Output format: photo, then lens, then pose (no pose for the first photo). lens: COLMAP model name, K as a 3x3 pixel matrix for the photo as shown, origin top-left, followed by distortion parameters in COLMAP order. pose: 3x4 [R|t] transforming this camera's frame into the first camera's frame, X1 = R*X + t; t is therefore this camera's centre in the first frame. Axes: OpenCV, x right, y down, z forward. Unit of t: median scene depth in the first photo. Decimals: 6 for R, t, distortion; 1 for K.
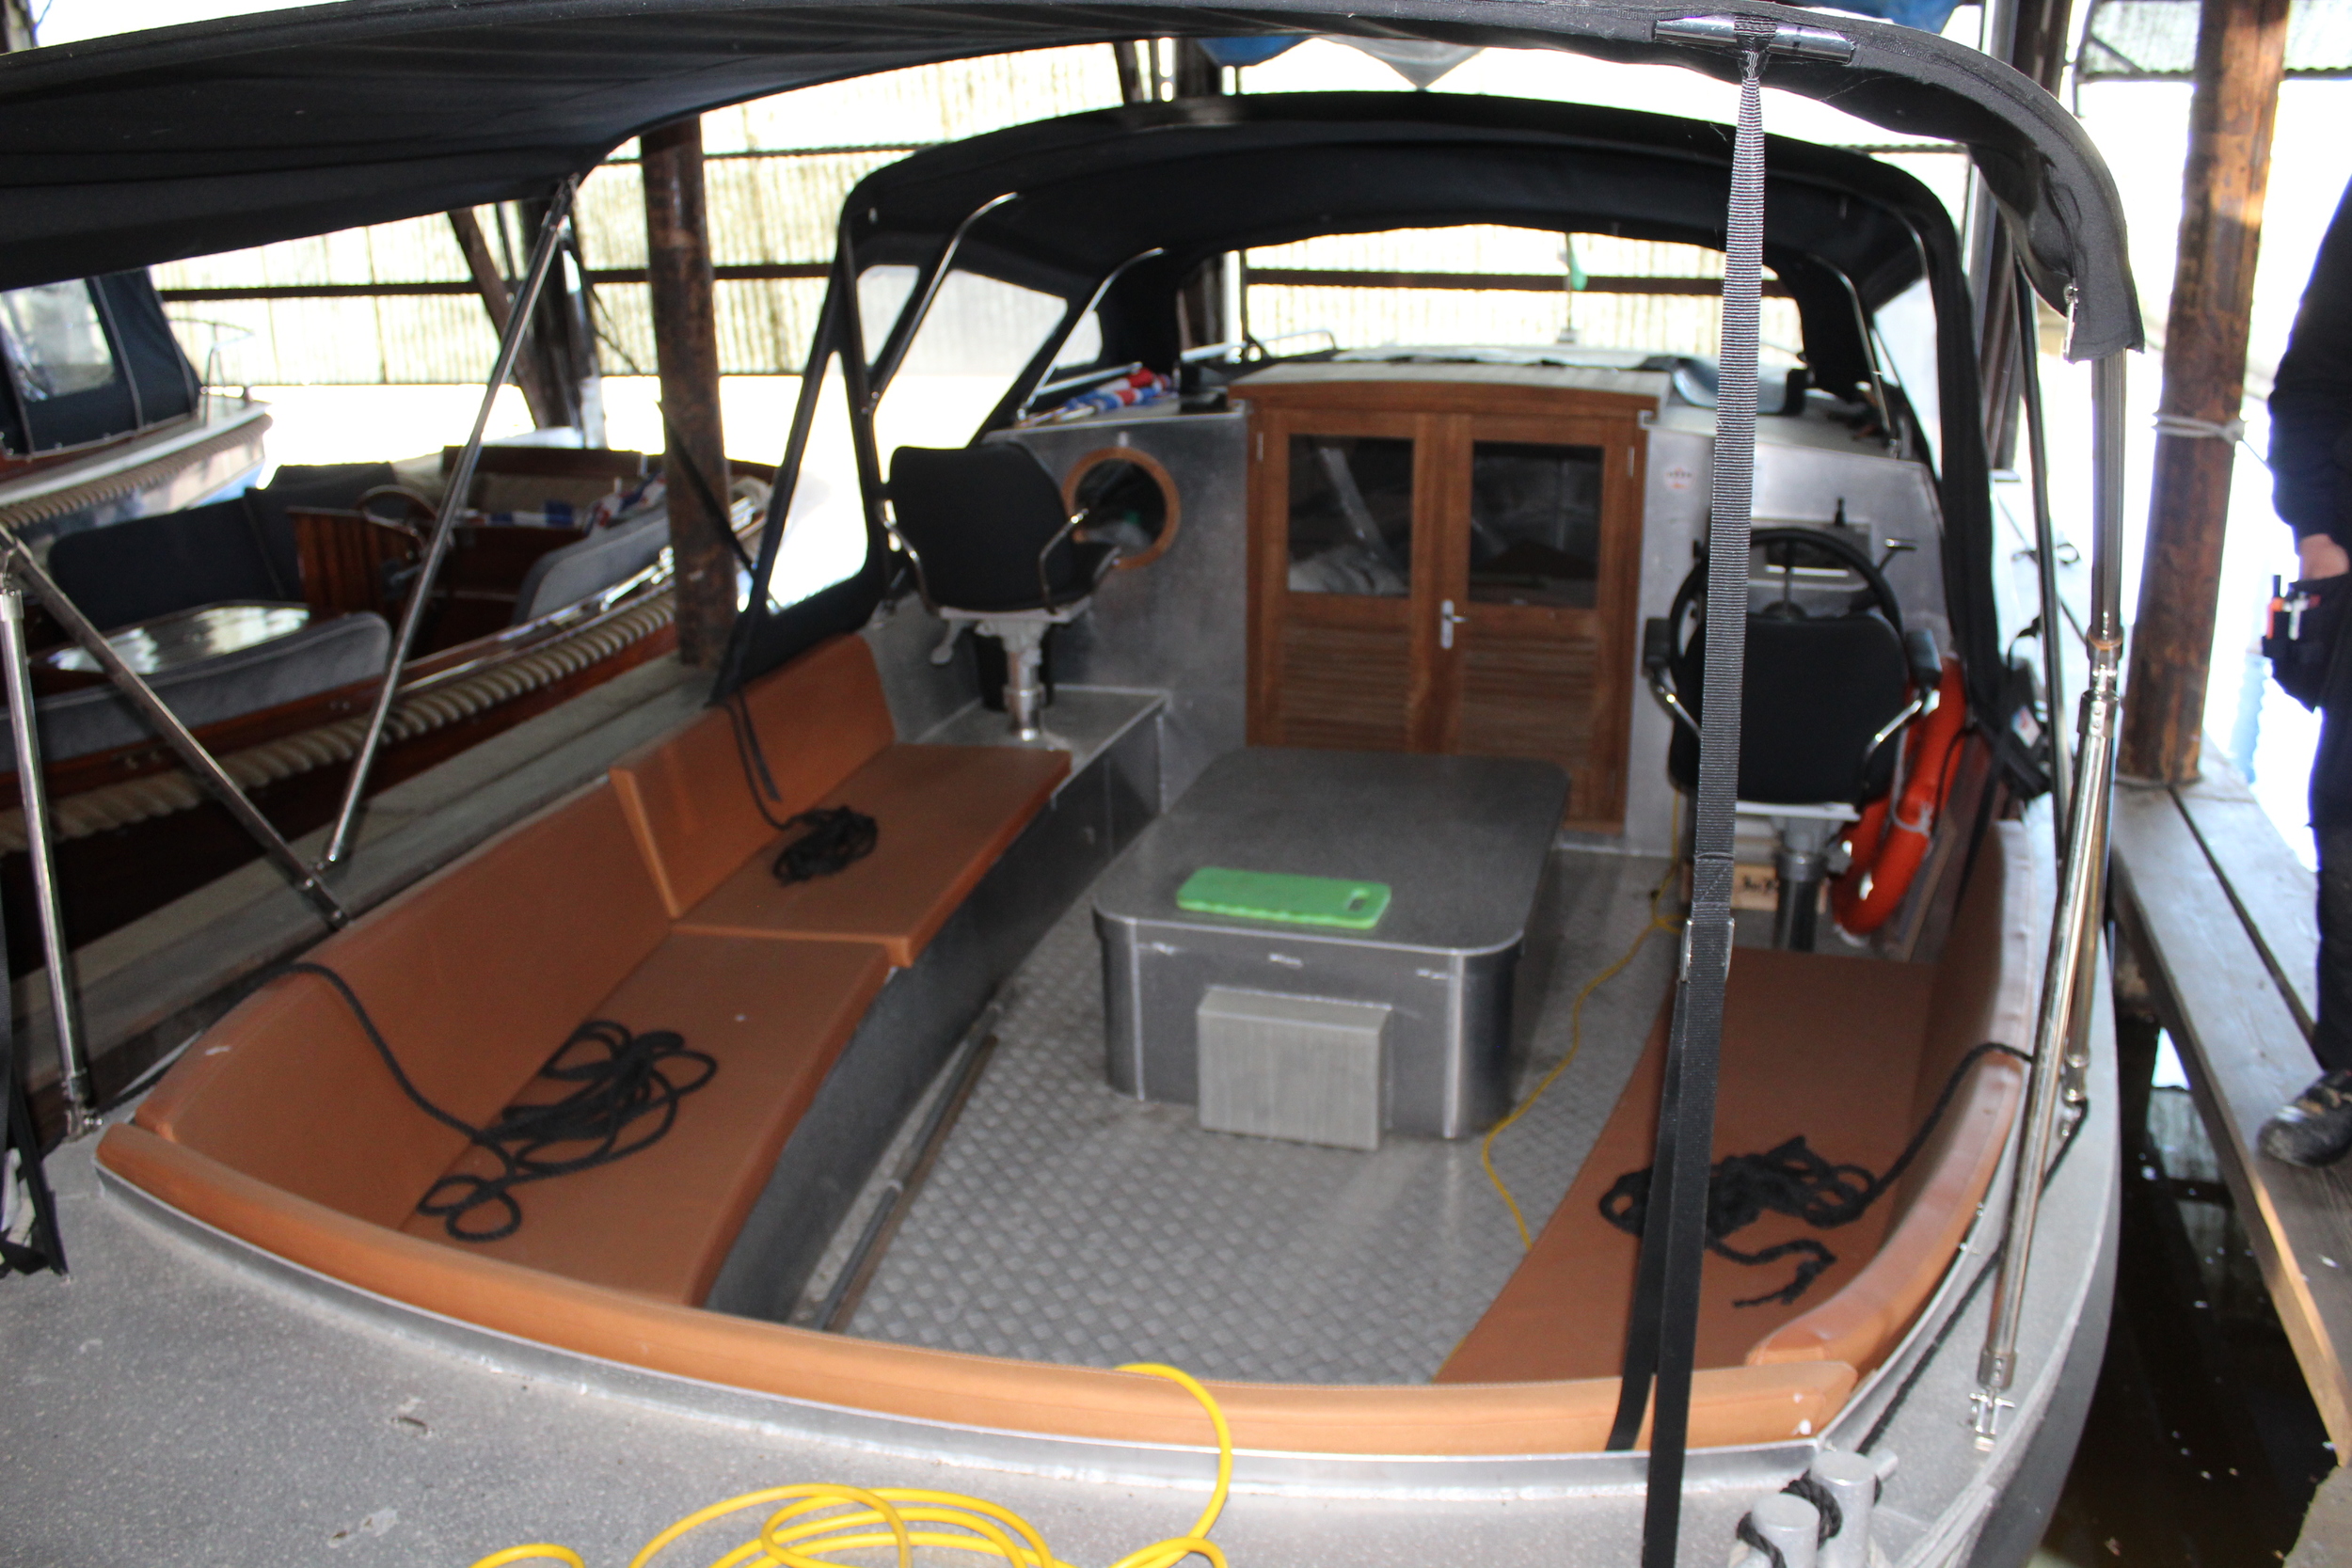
lens RADIAL K [[1946.0, 0, 1178.4], [0, 1946.0, 761.1], [0, 0, 1]] dist [-0.137531, 0.114536]
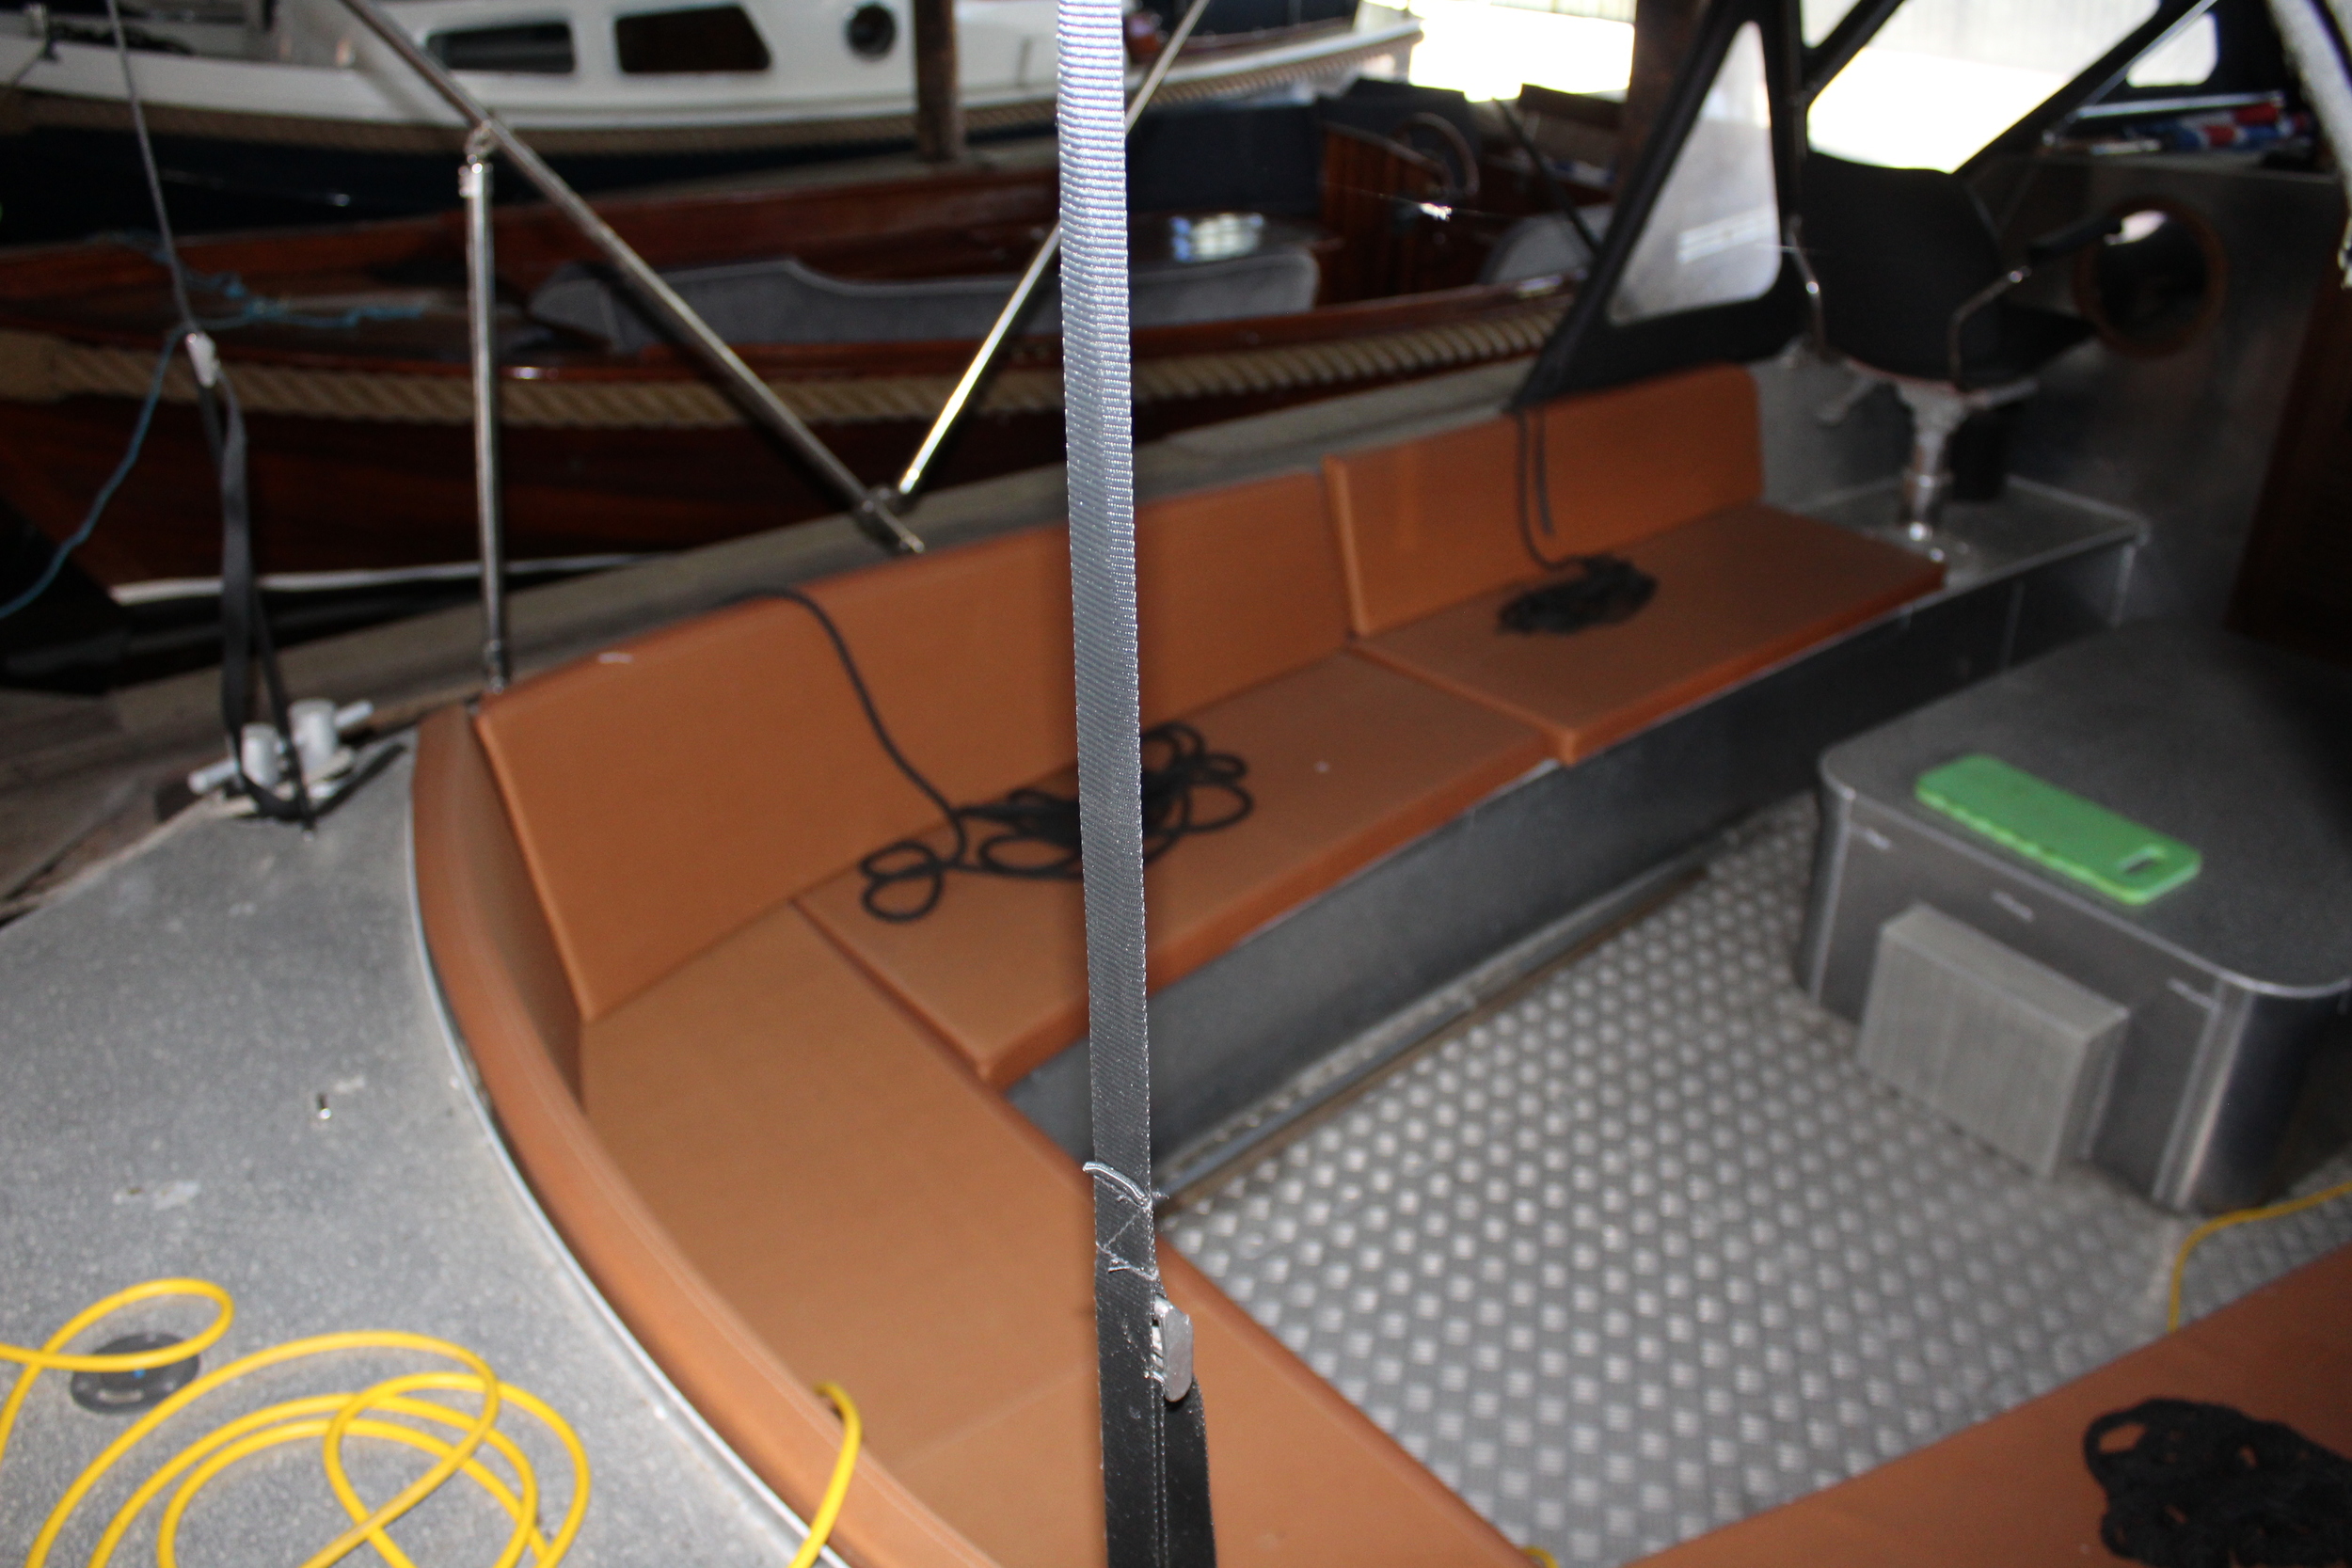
lens RADIAL K [[1946.0, 0, 1178.4], [0, 1946.0, 761.1], [0, 0, 1]] dist [-0.137531, 0.114536]
pose [[0.795355, 0.300585, -0.526365, 0.137285], [-0.207793, 0.950971, 0.229077, -0.043926], [0.569415, -0.072822, 0.818819, 0.165002]]
